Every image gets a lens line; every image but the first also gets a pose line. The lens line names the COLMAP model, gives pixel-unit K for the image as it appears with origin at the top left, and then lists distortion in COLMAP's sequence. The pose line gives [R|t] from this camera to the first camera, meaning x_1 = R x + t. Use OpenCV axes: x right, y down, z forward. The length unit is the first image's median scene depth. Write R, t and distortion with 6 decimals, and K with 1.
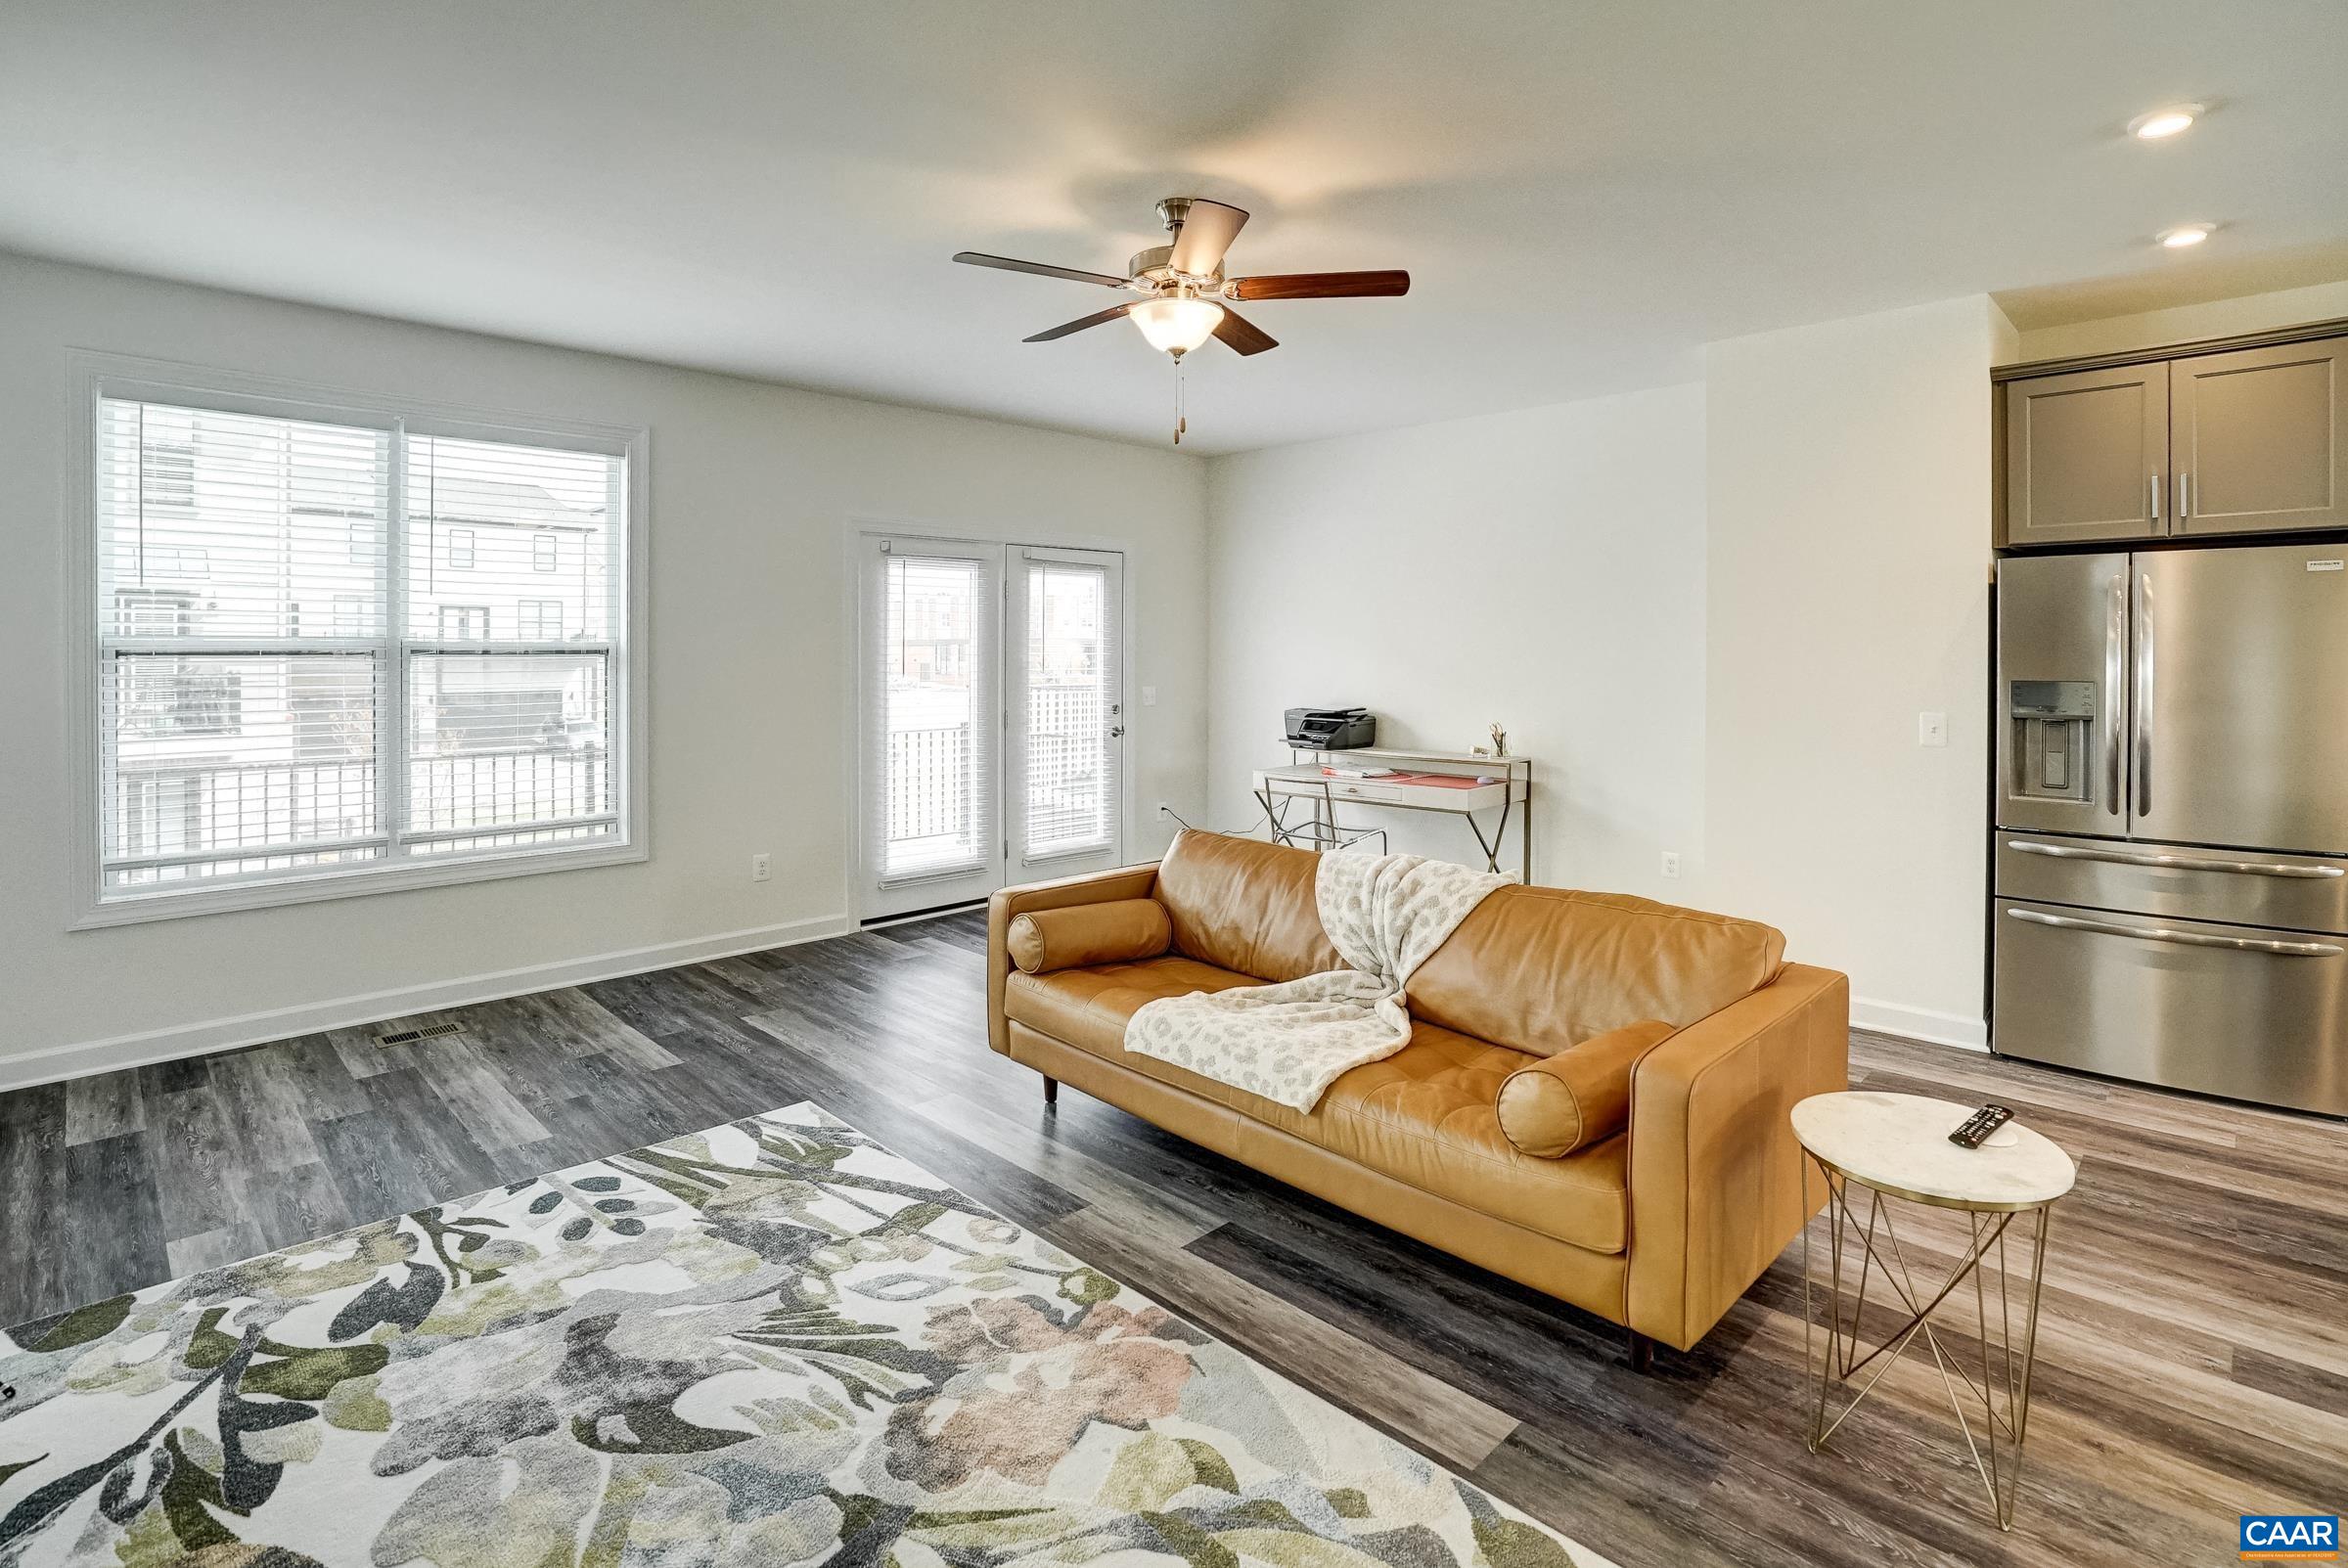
lens RADIAL K [[1119.8, 0, 1159.9], [0, 1119.8, 704.0], [0, 0, 1]] dist [-0.069218, 0.016135]
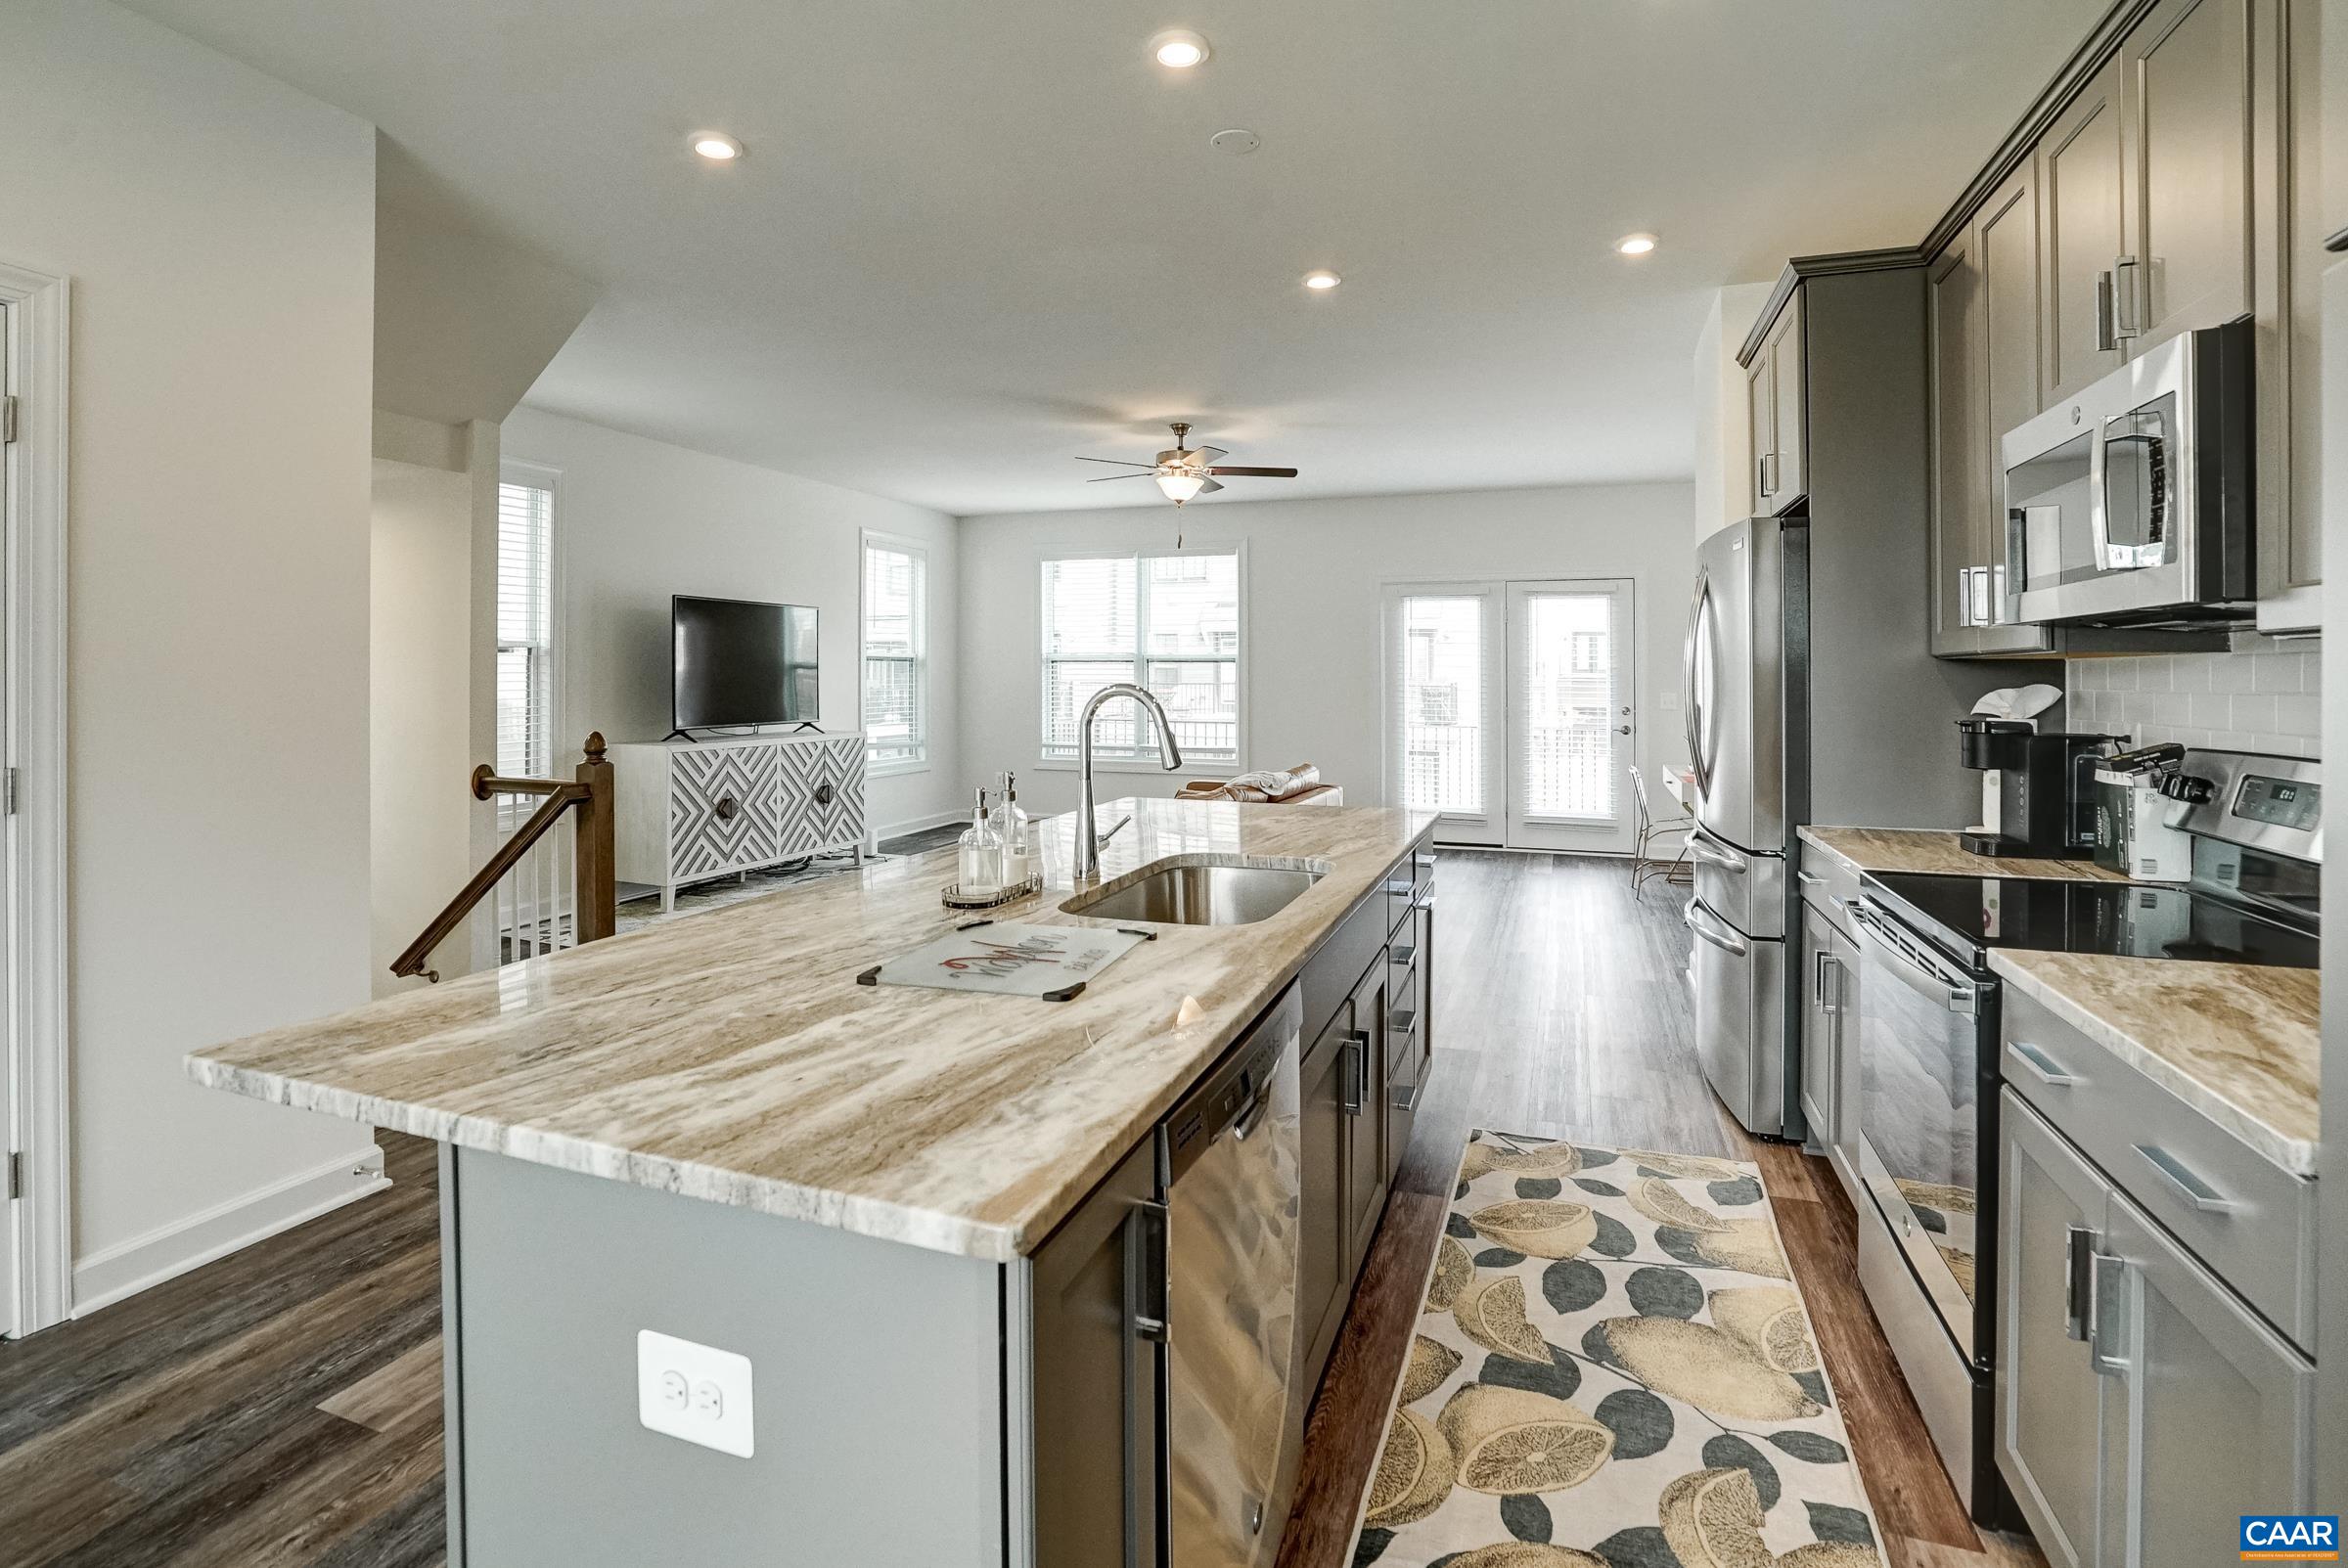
lens RADIAL K [[1103.0, 0, 1188.1], [0, 1103.0, 672.0], [0, 0, 1]] dist [-0.158009, -0.000069]
pose [[0.446335, -0.000971, -0.894865, 1.778240], [-0.045776, 0.998665, -0.023916, 0.033930], [0.893694, 0.051638, 0.445695, 0.155750]]
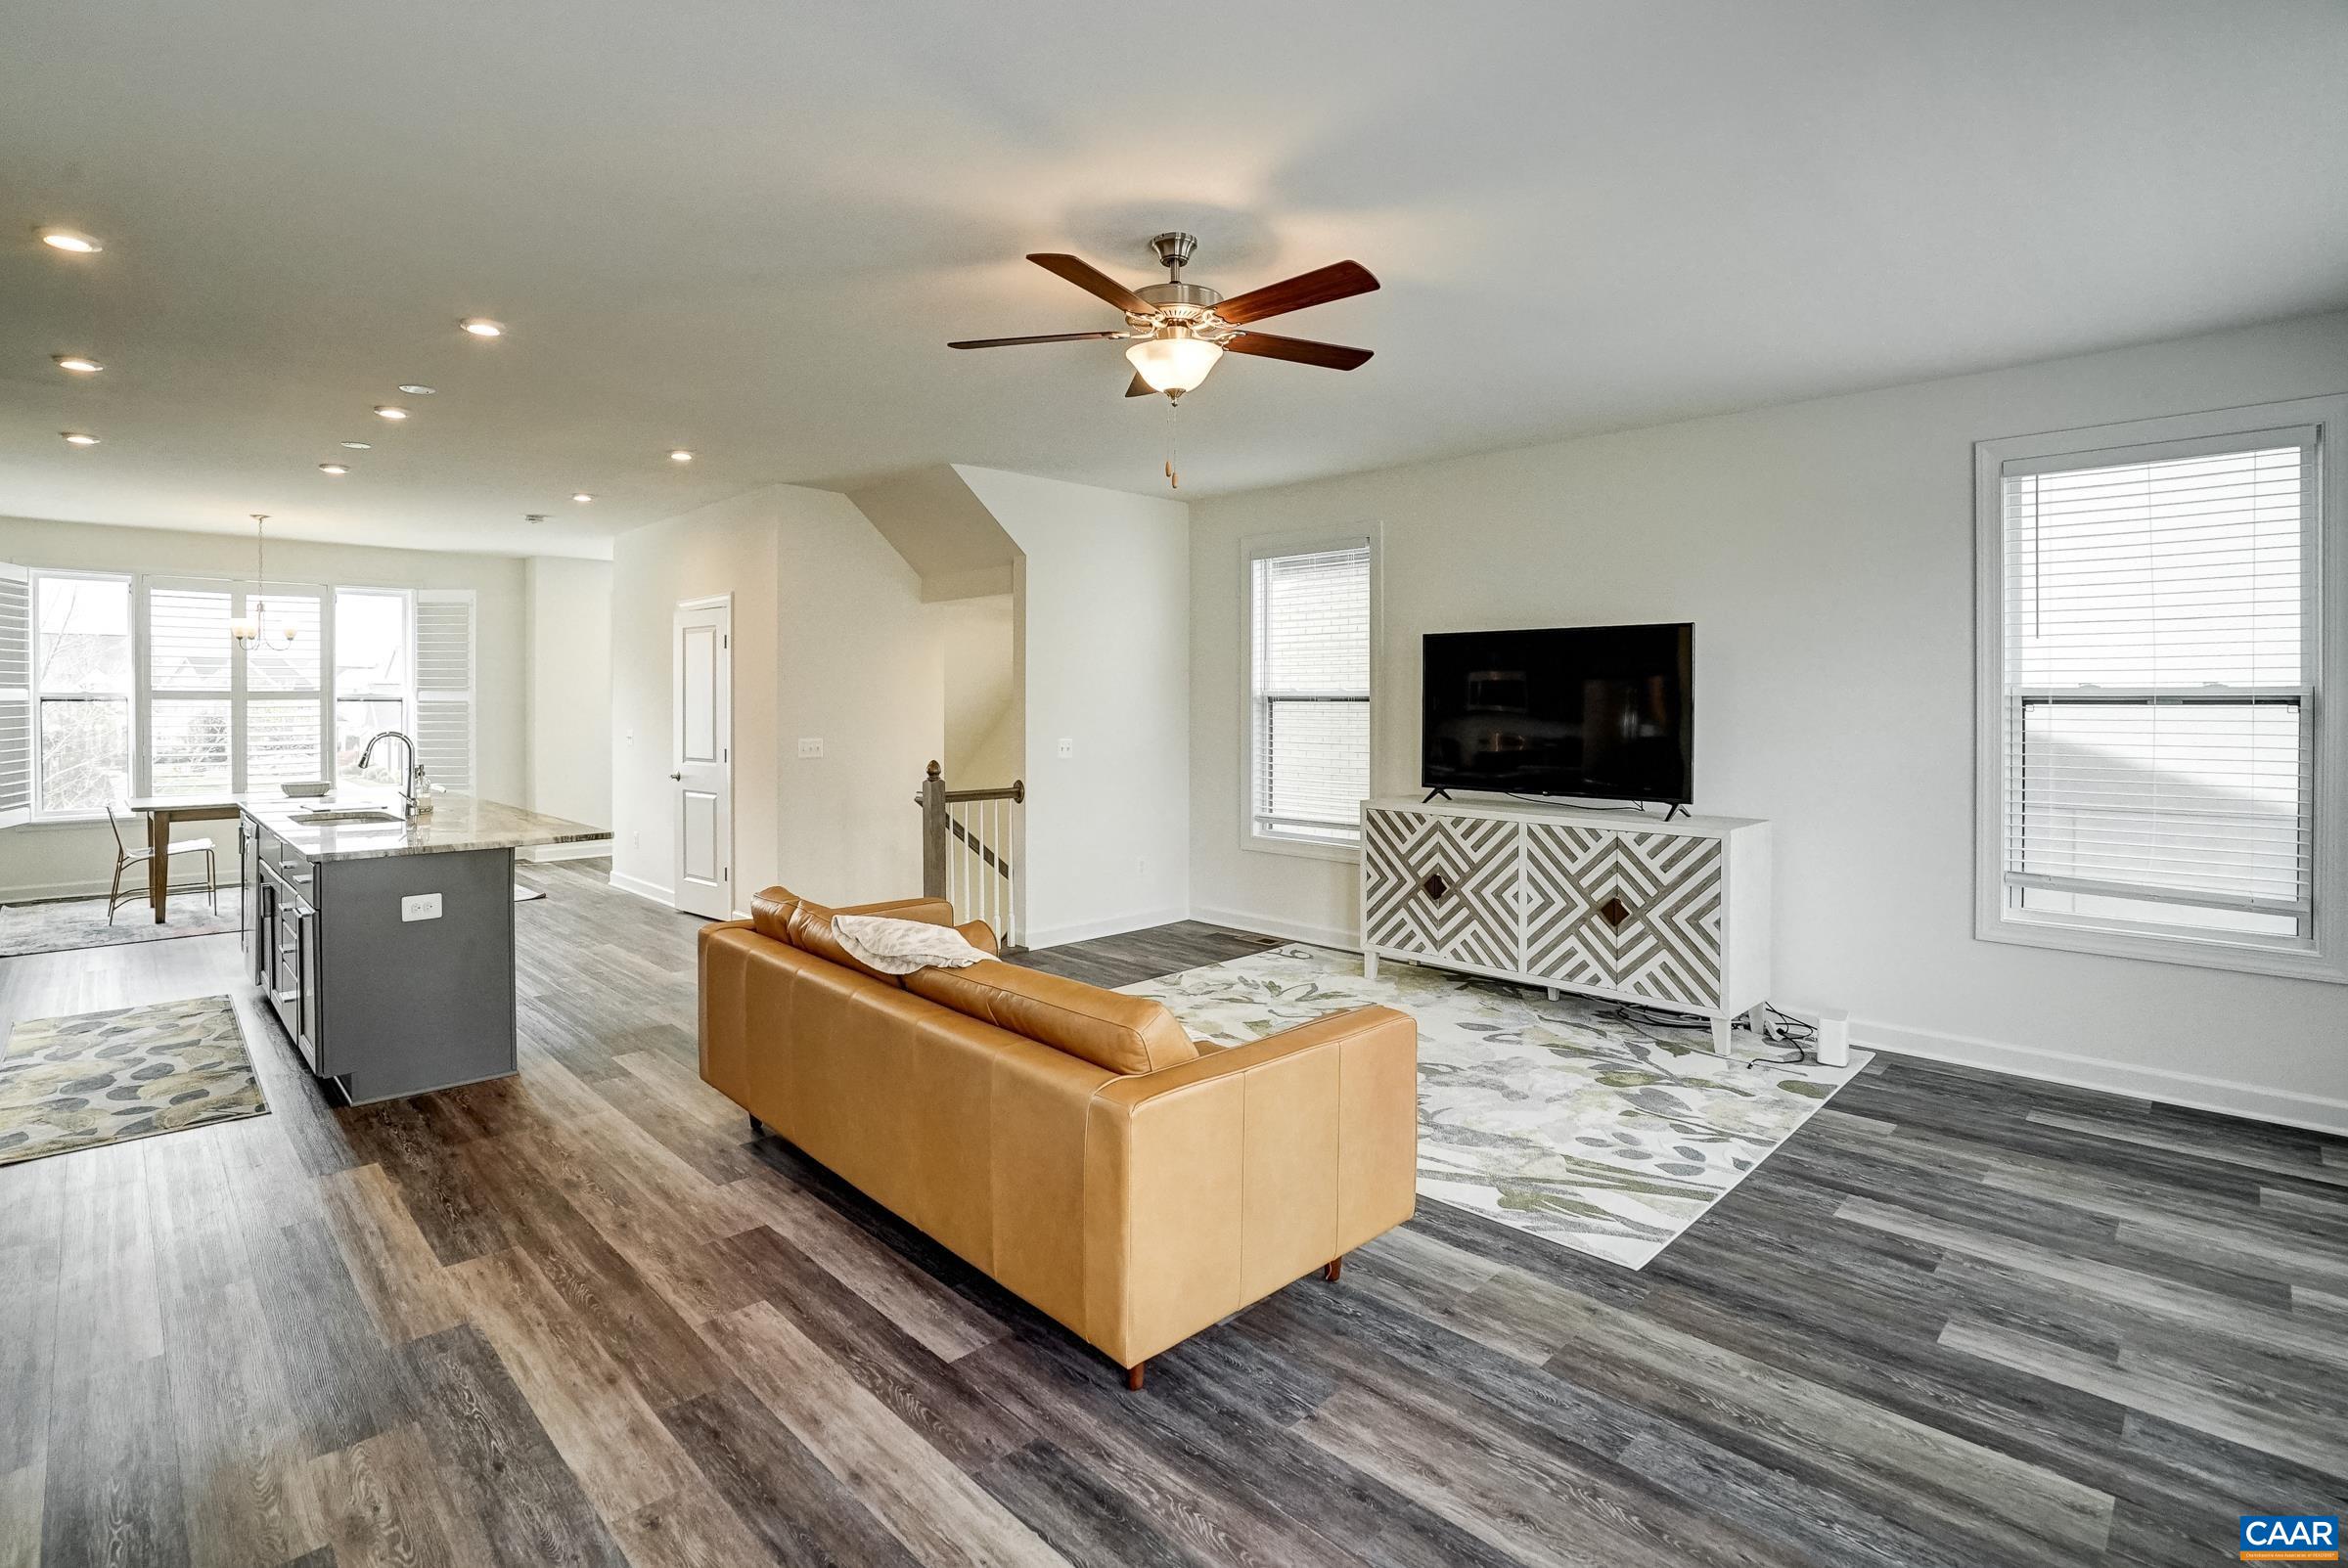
lens RADIAL K [[1119.8, 0, 1159.9], [0, 1119.8, 704.0], [0, 0, 1]] dist [-0.069218, 0.016135]
pose [[-0.999985, -0.002064, -0.005011, 0.032913], [-0.002343, 0.998413, 0.056269, -0.101477], [0.004887, 0.056280, -0.998403, 2.020224]]
